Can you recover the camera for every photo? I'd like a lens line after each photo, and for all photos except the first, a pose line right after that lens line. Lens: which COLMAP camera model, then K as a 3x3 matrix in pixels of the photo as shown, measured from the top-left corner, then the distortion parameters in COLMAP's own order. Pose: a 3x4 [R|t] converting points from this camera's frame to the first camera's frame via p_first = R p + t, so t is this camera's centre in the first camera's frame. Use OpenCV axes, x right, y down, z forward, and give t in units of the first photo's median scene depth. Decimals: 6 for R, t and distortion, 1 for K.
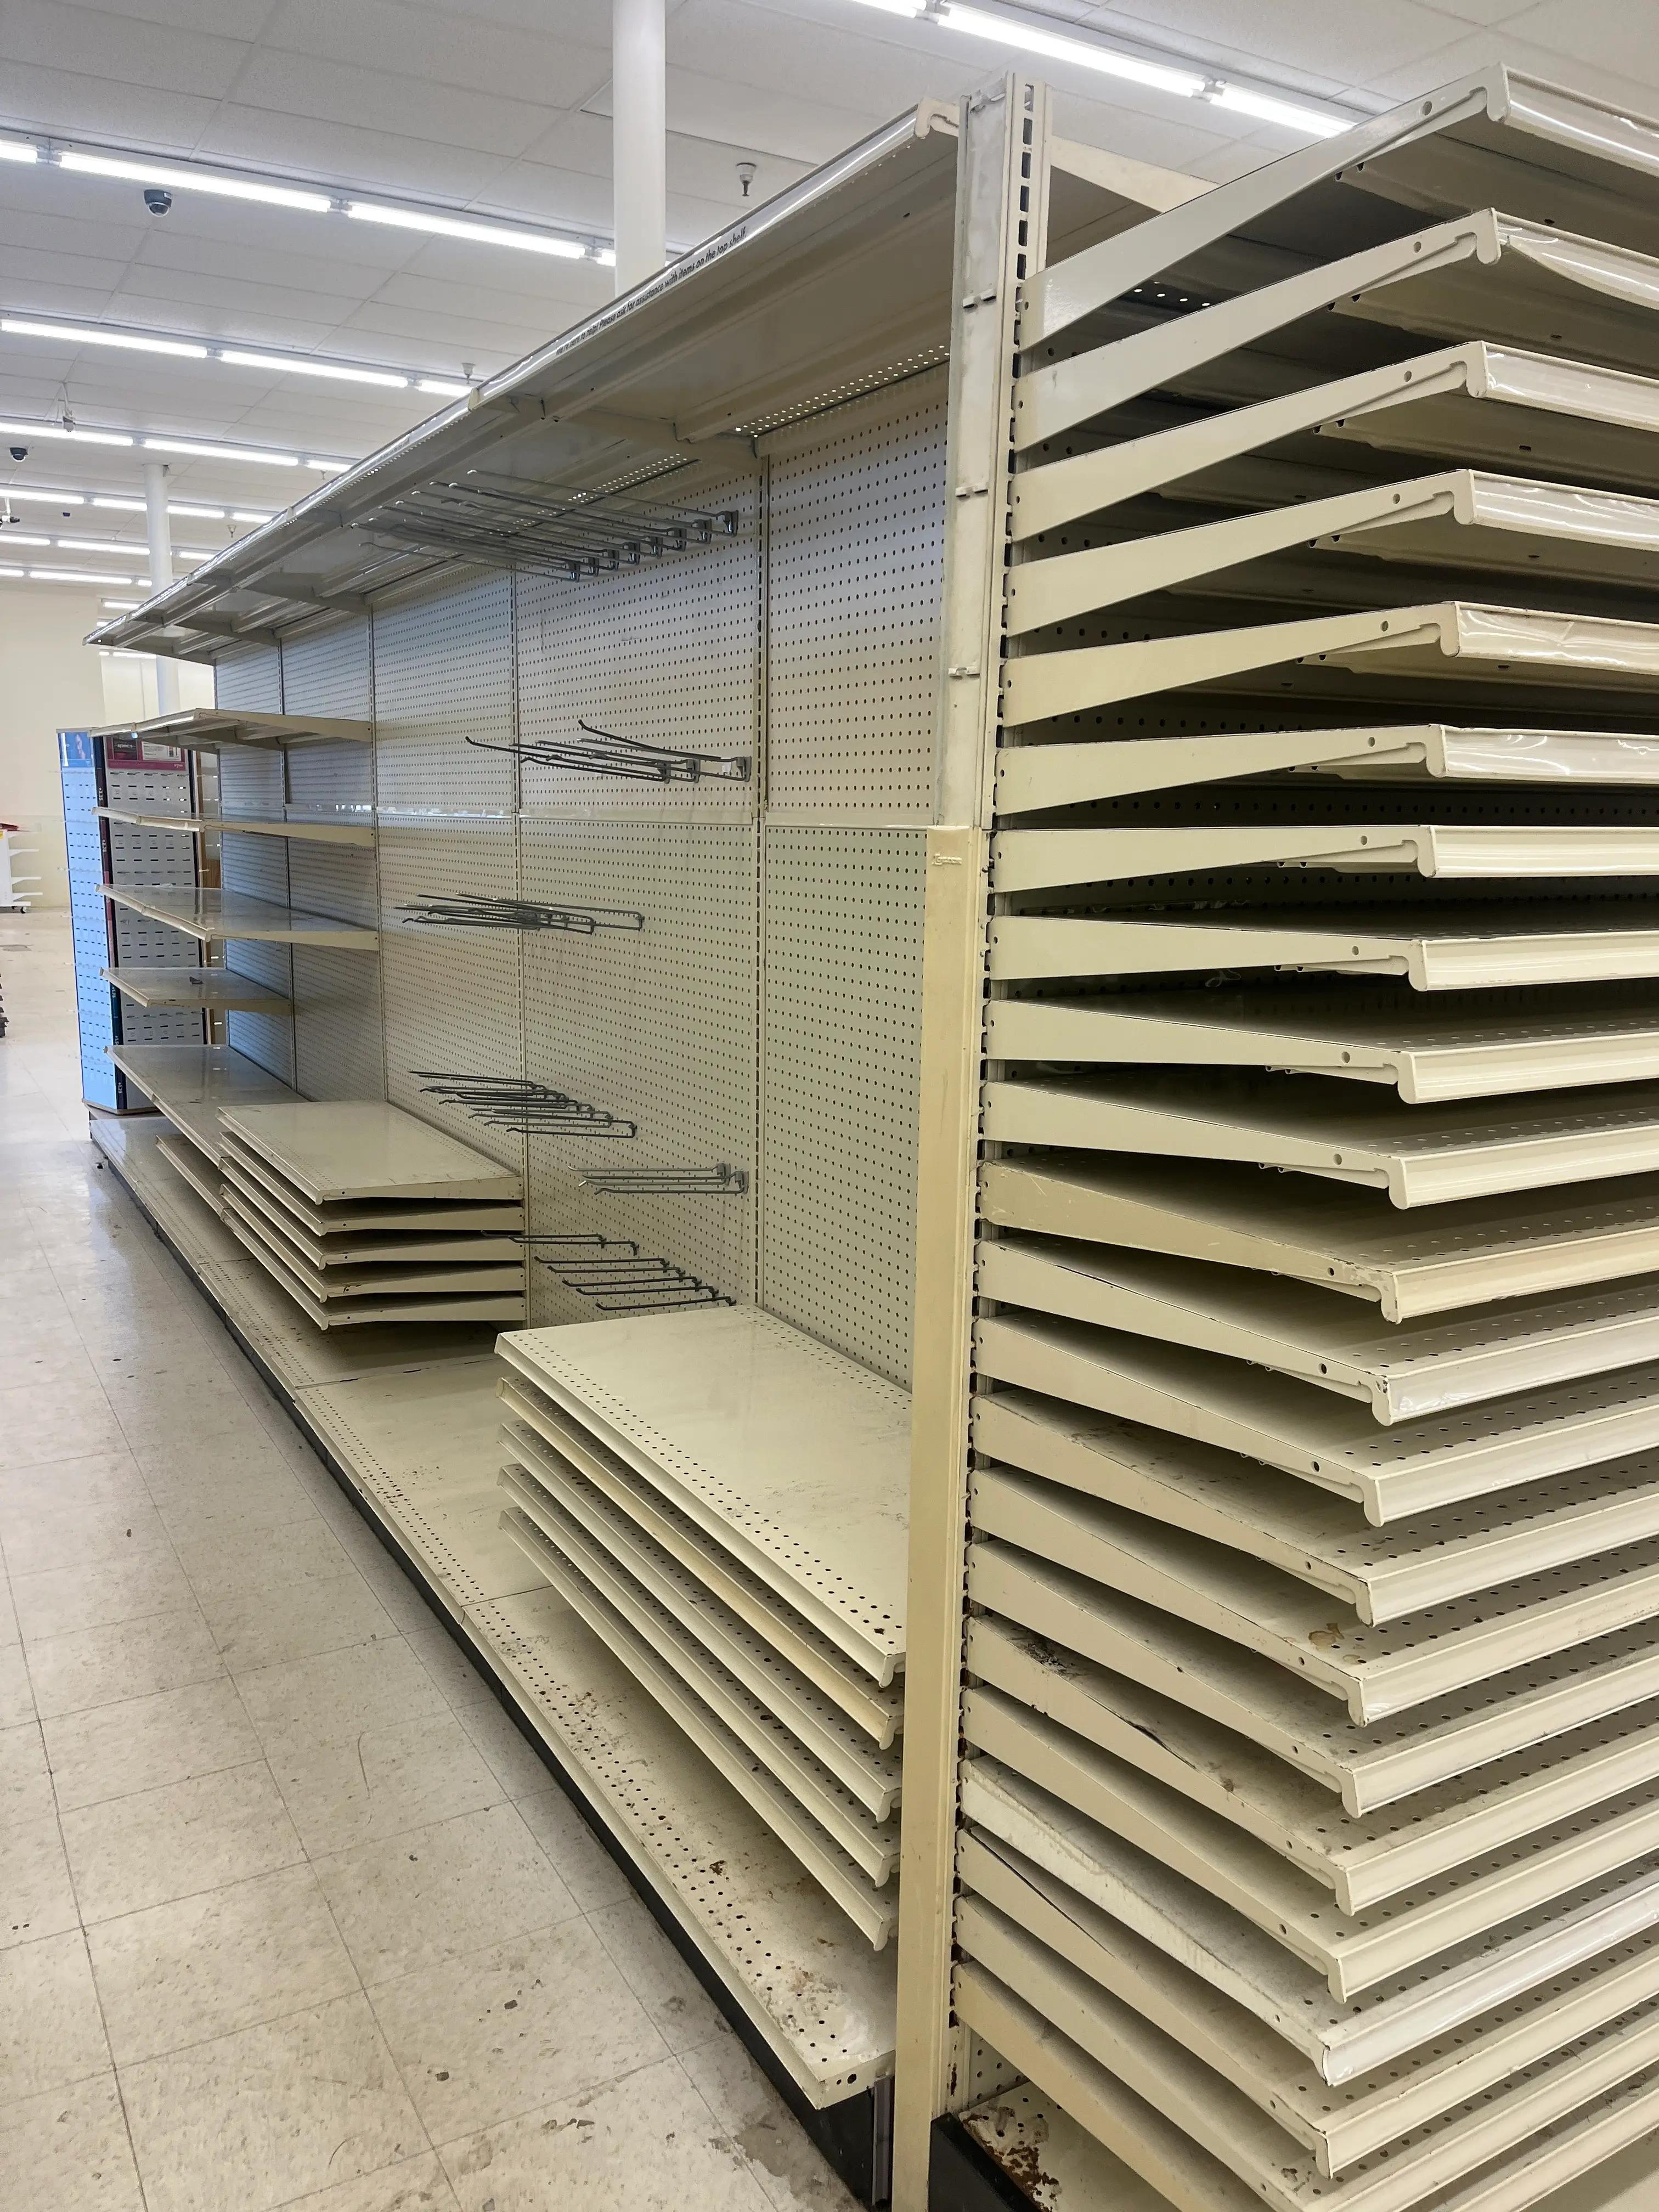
lens RADIAL K [[1687.2, 0, 835.5], [0, 1687.2, 1124.5], [0, 0, 1]] dist [0.040361, -0.050375]
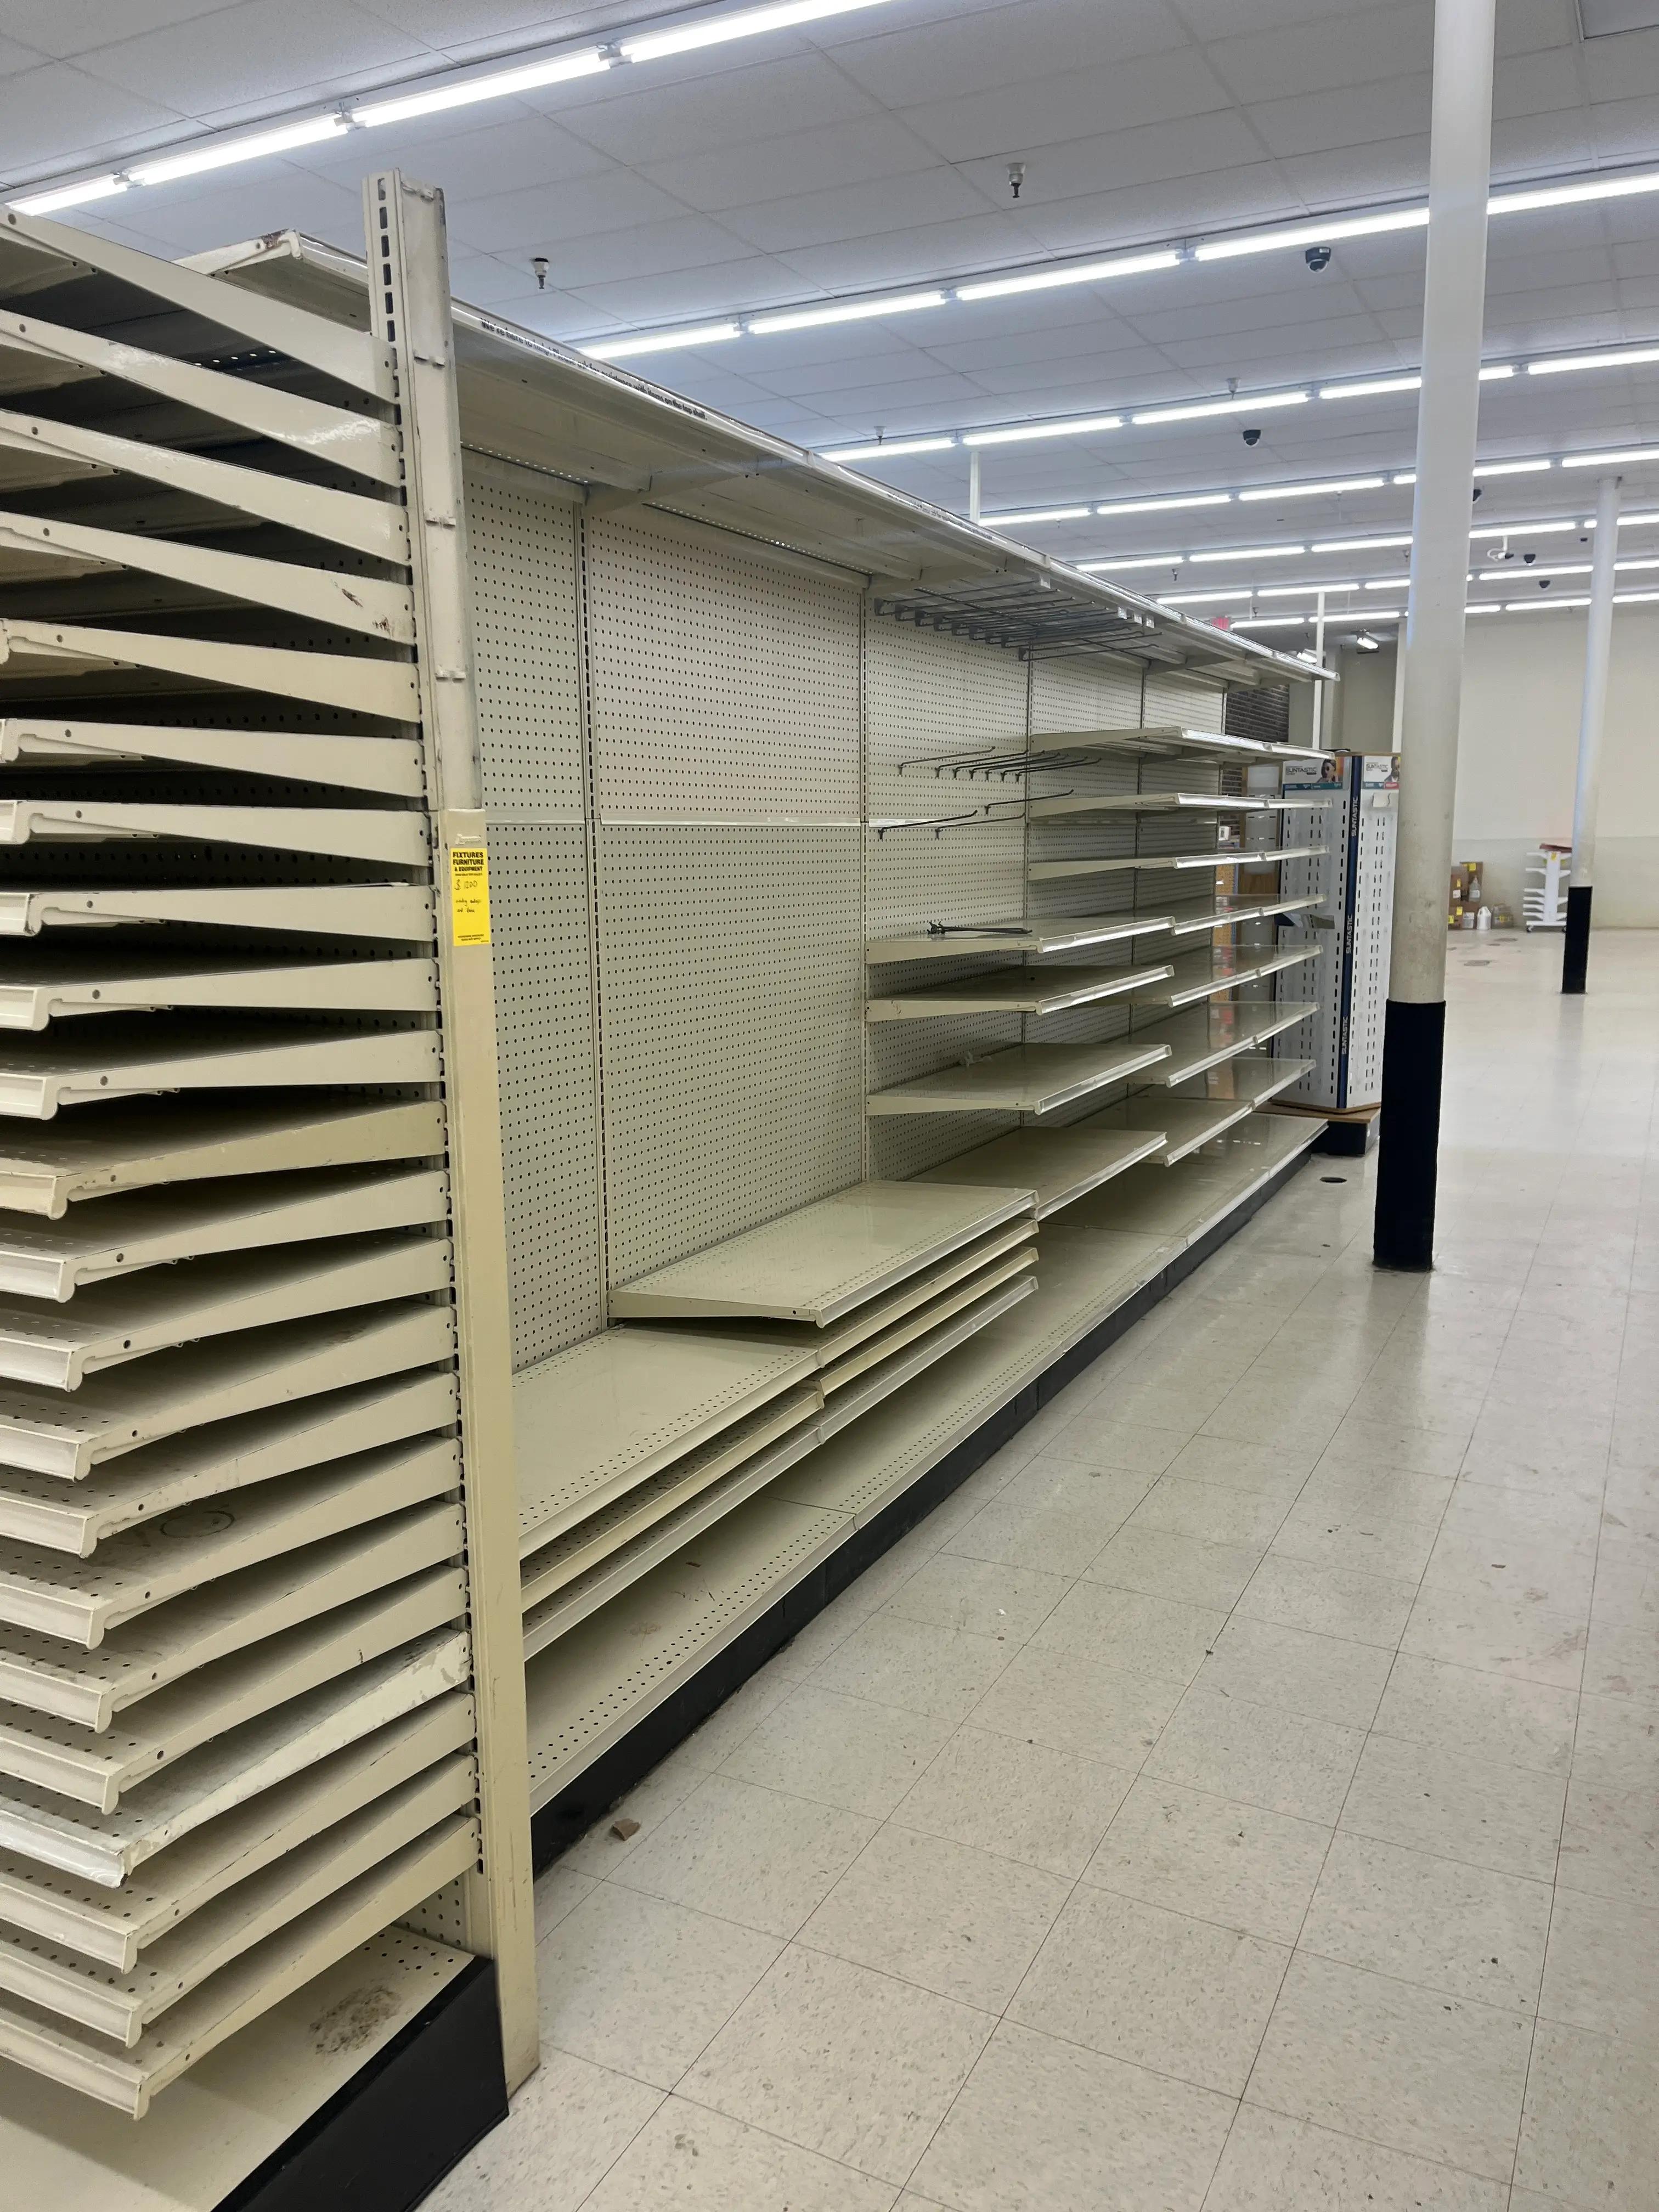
lens RADIAL K [[1687.2, 0, 816.6], [0, 1687.2, 1103.2], [0, 0, 1]] dist [0.040361, -0.050375]
pose [[0.532028, 0.120914, -0.838049, 0.334048], [-0.140943, 0.988590, 0.053157, -0.035341], [0.834914, 0.089836, 0.542999, 0.193768]]
